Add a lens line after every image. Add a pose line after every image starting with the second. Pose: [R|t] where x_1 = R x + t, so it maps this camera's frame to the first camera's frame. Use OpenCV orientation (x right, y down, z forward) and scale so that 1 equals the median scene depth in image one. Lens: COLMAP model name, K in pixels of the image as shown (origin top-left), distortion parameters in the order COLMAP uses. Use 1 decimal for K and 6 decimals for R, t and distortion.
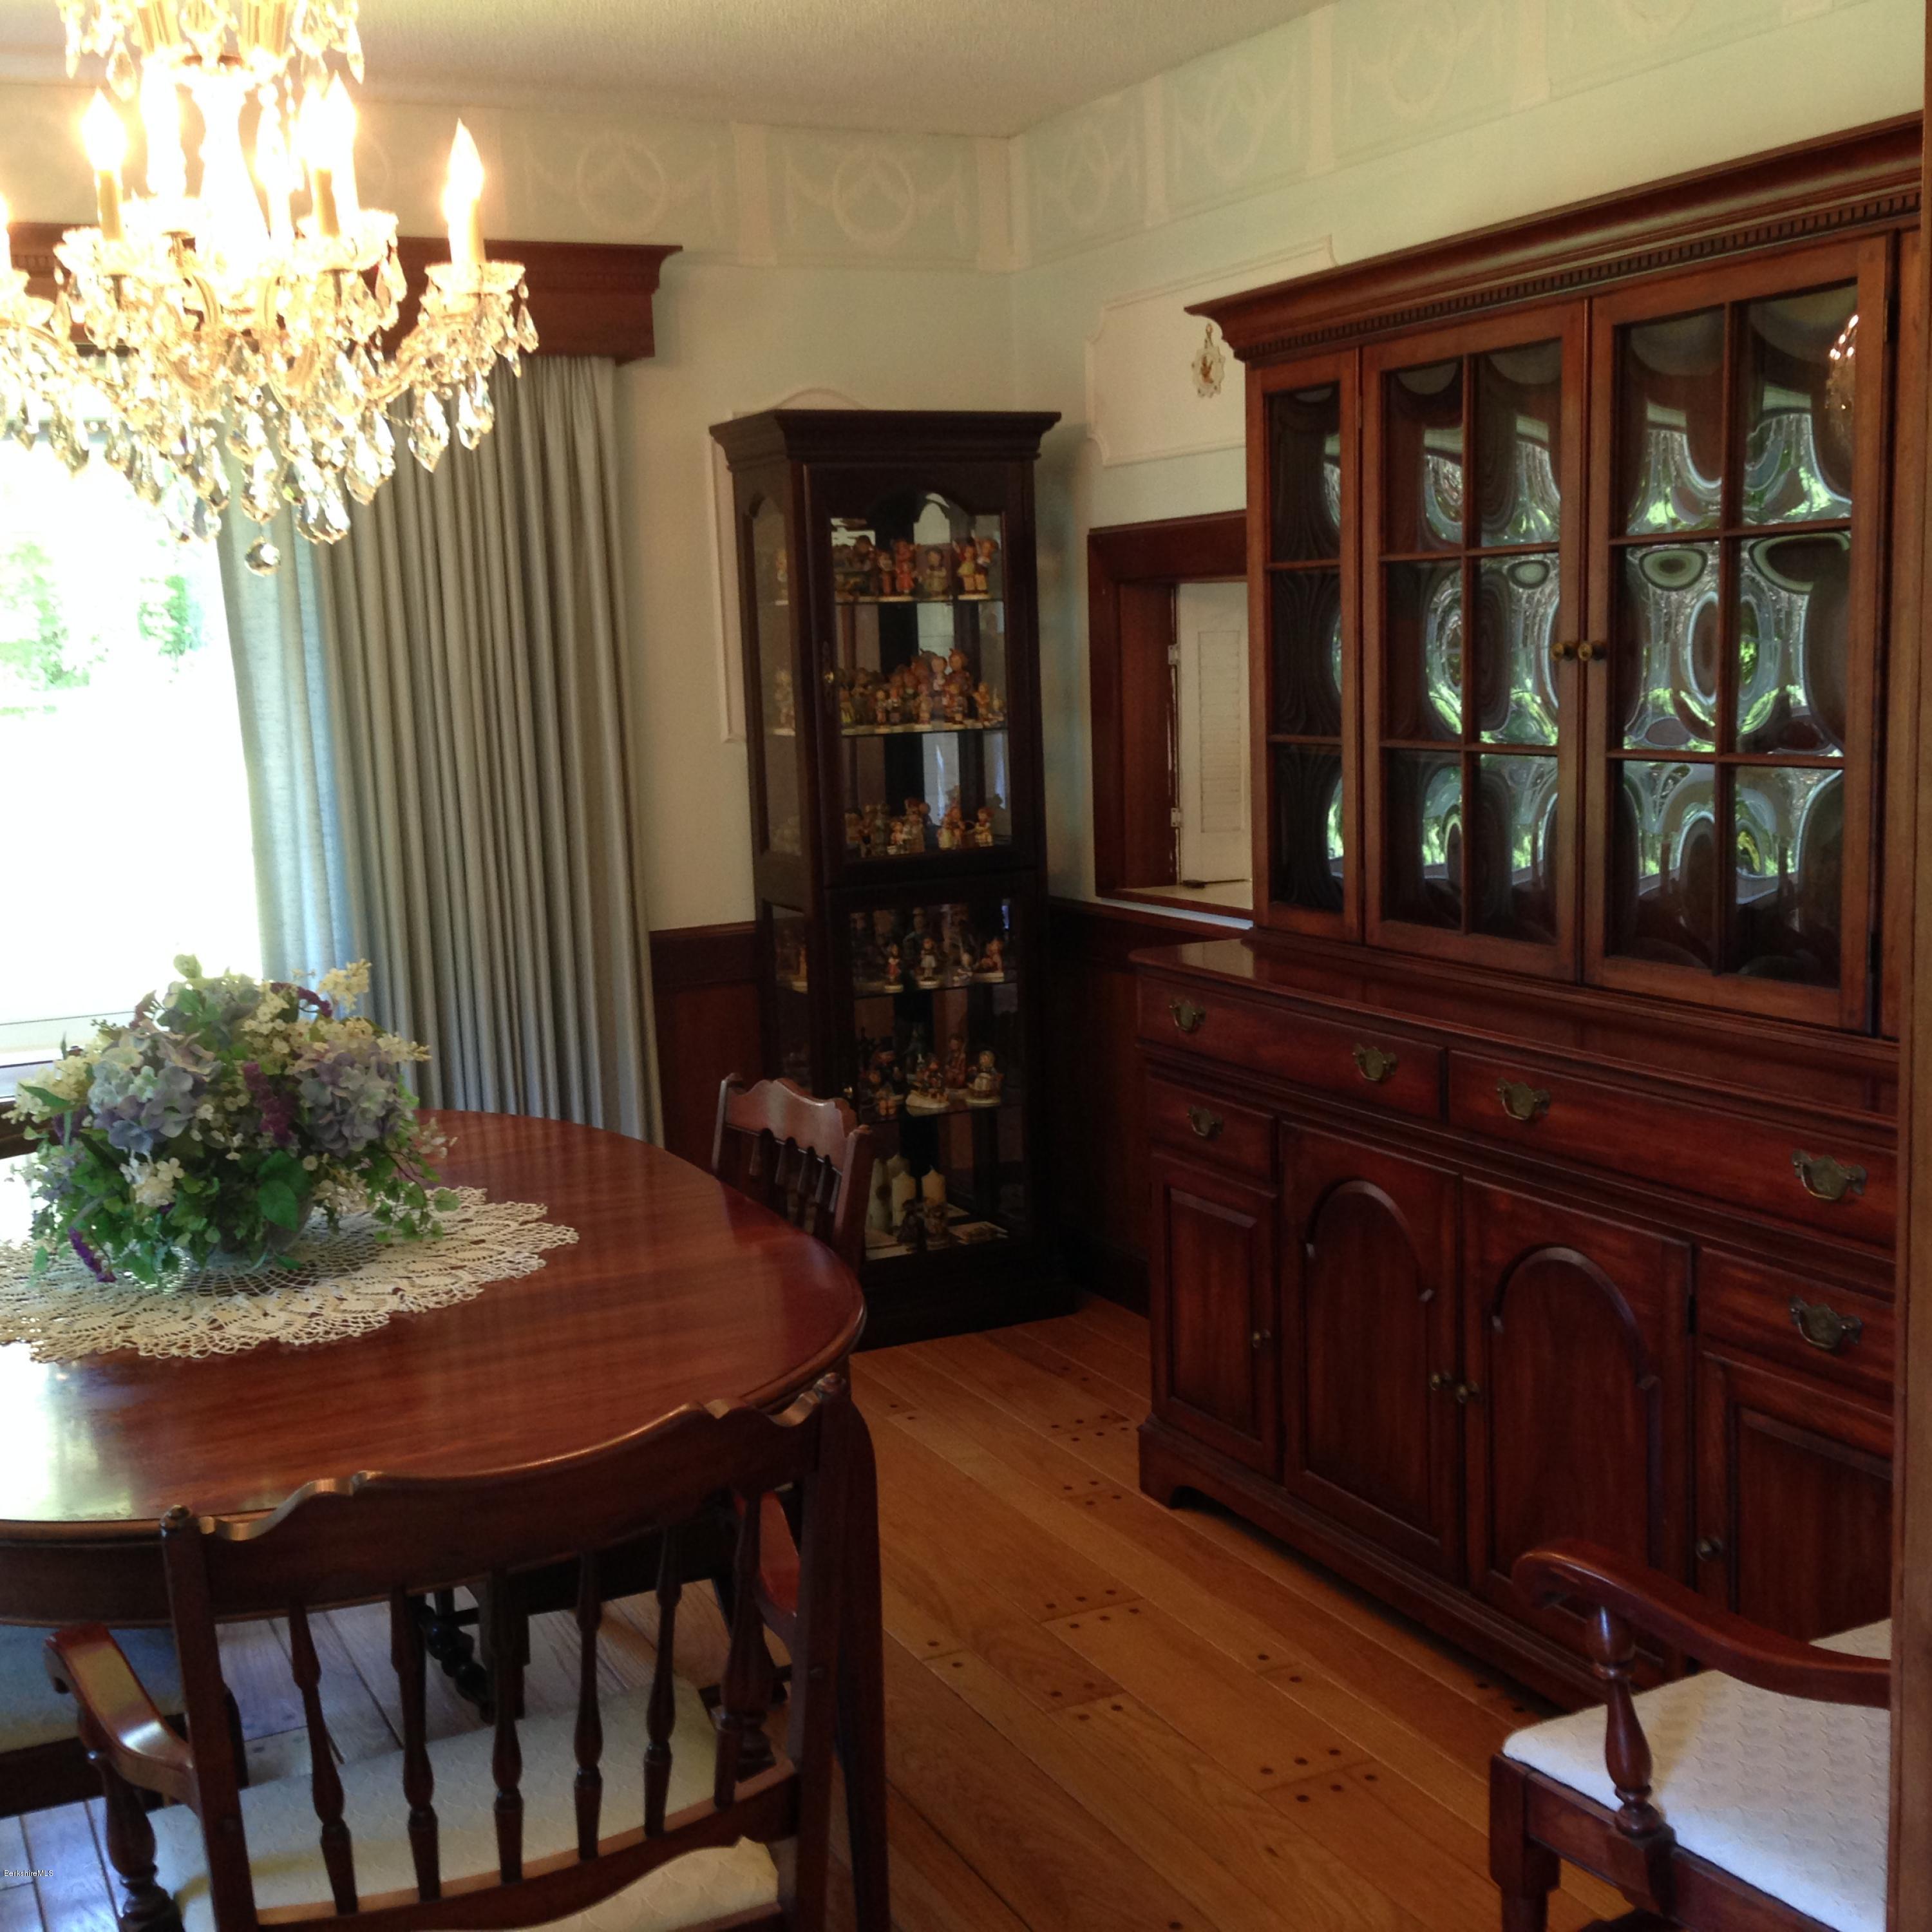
lens RADIAL K [[2276.7, 0, 969.5], [0, 2276.7, 975.9], [0, 0, 1]] dist [0.107417, -0.200998]
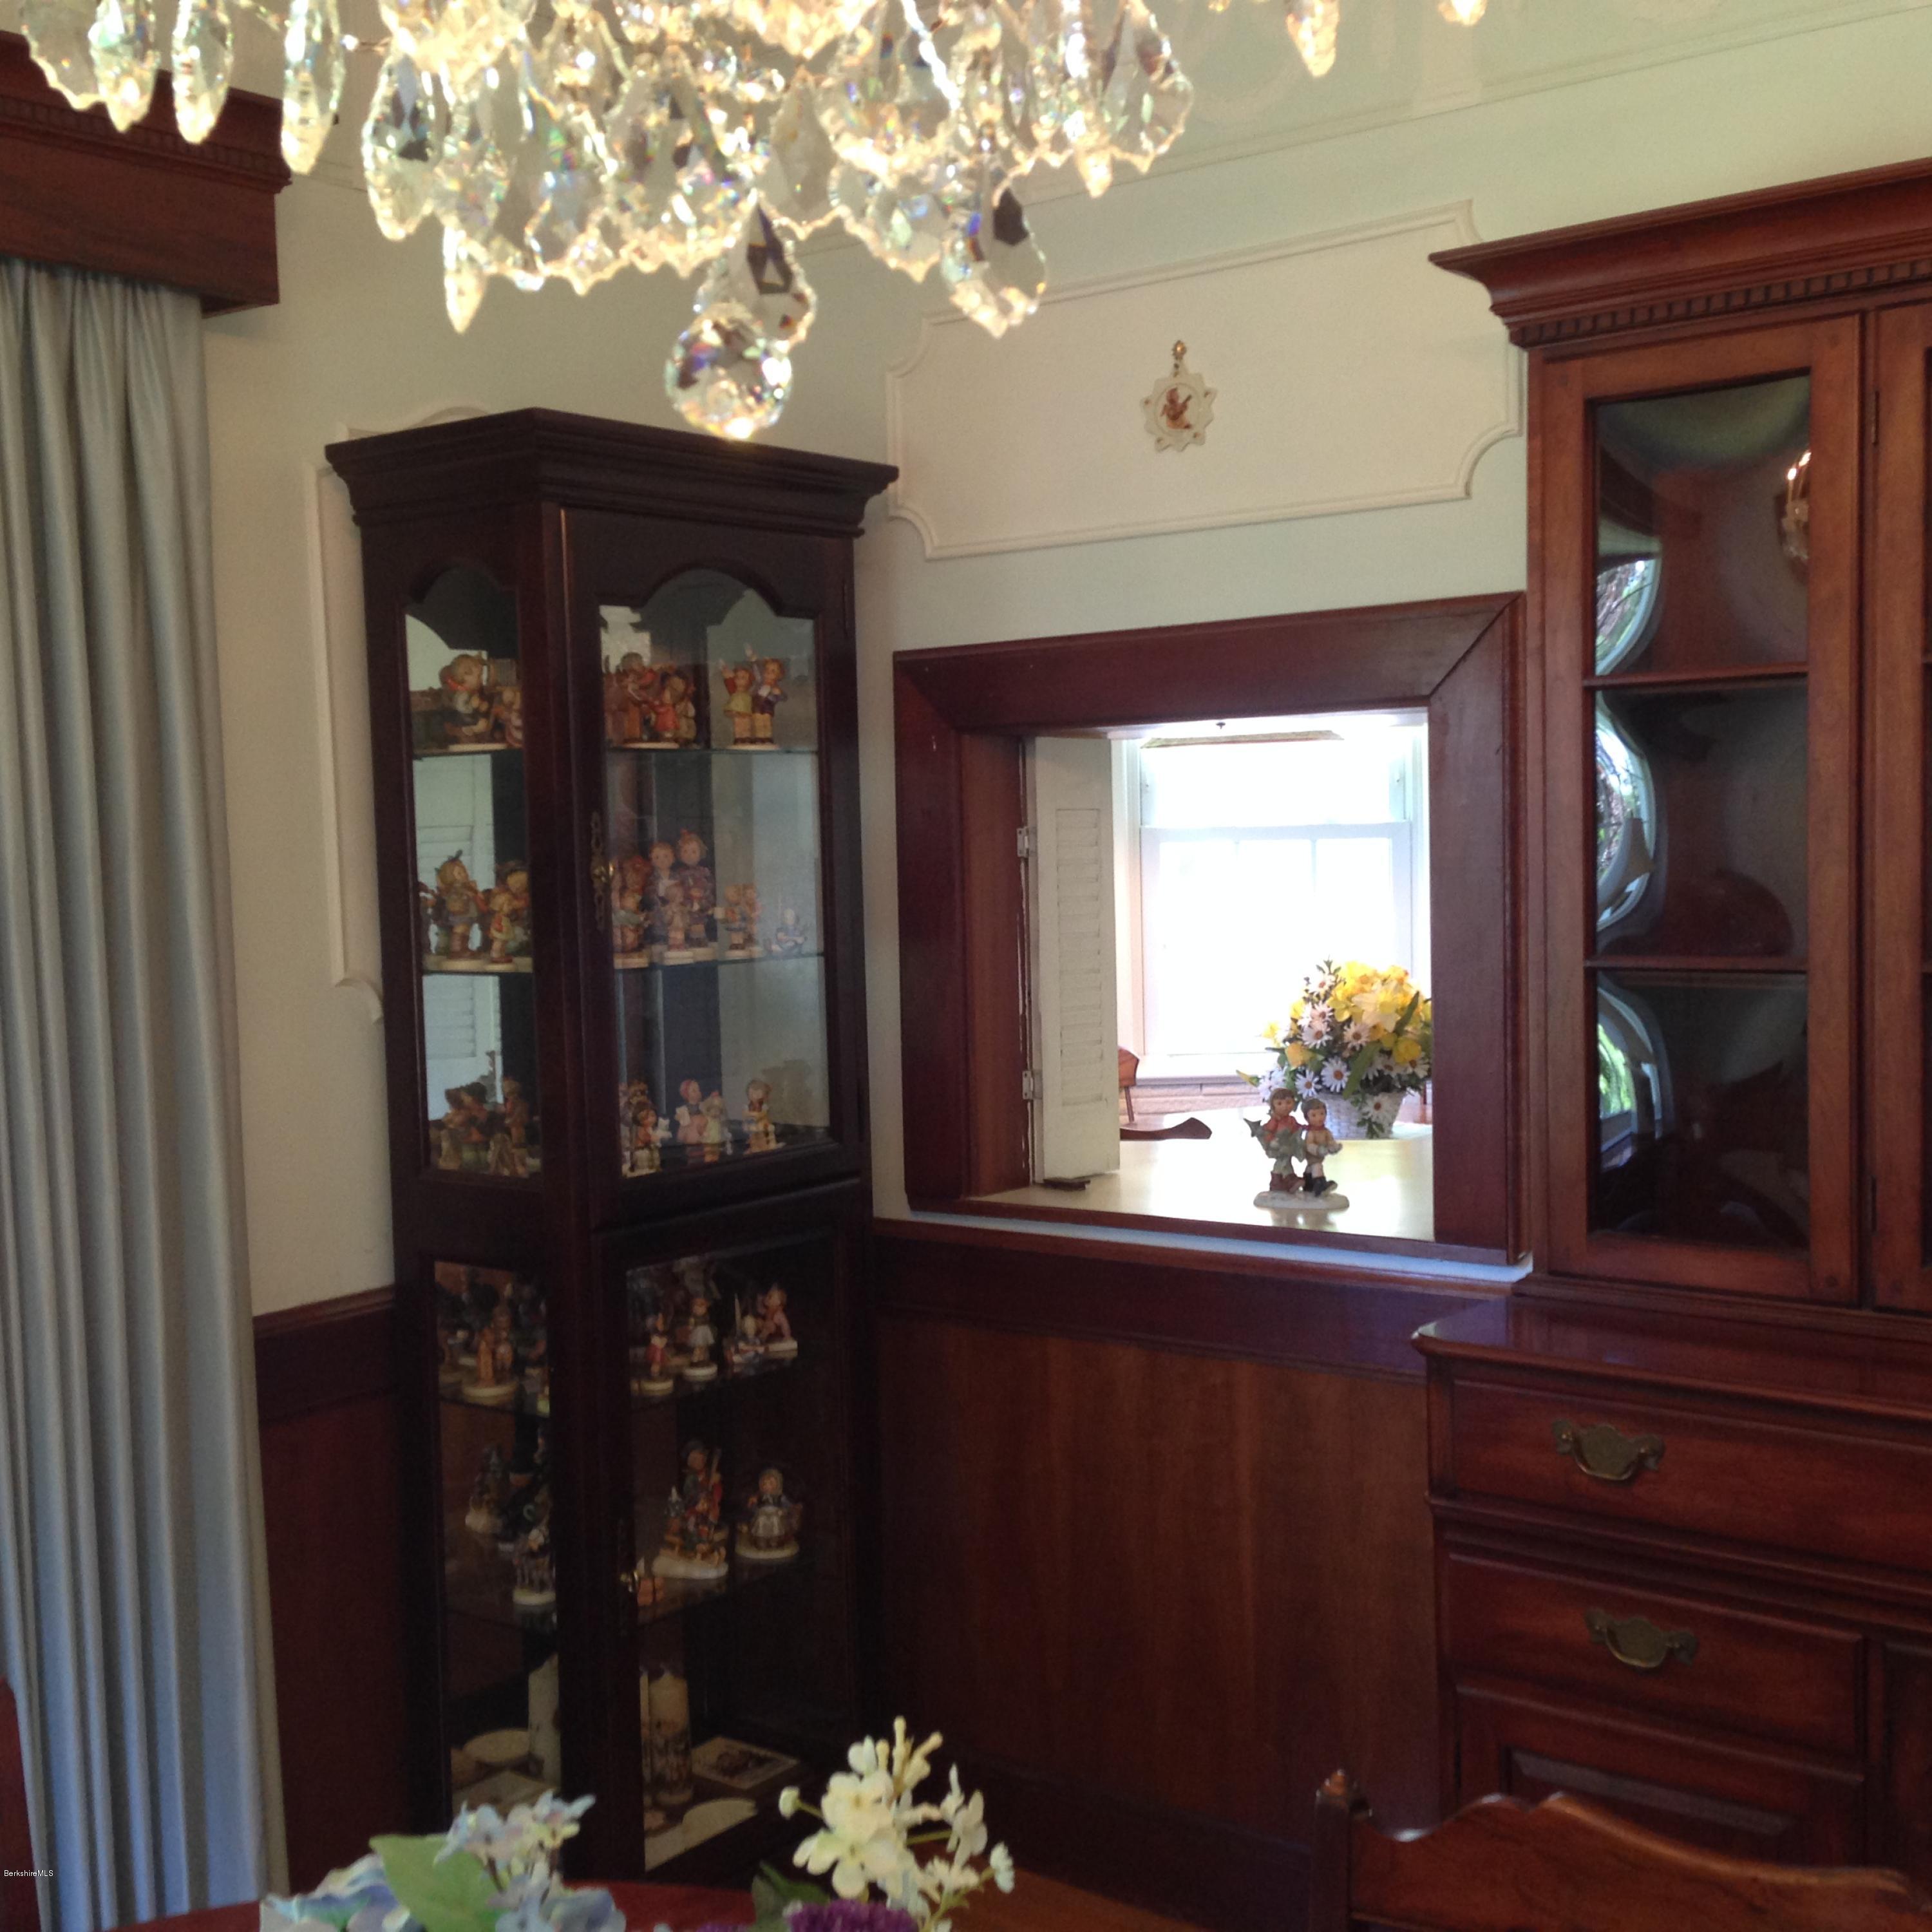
lens RADIAL K [[2336.2, 0, 963.9], [0, 2336.2, 990.3], [0, 0, 1]] dist [0.011683, 0.318202]
pose [[0.903745, -0.020038, 0.427602, -0.241610], [0.059411, 0.995108, -0.078936, -0.048981], [-0.423928, 0.096742, 0.900514, 0.436384]]
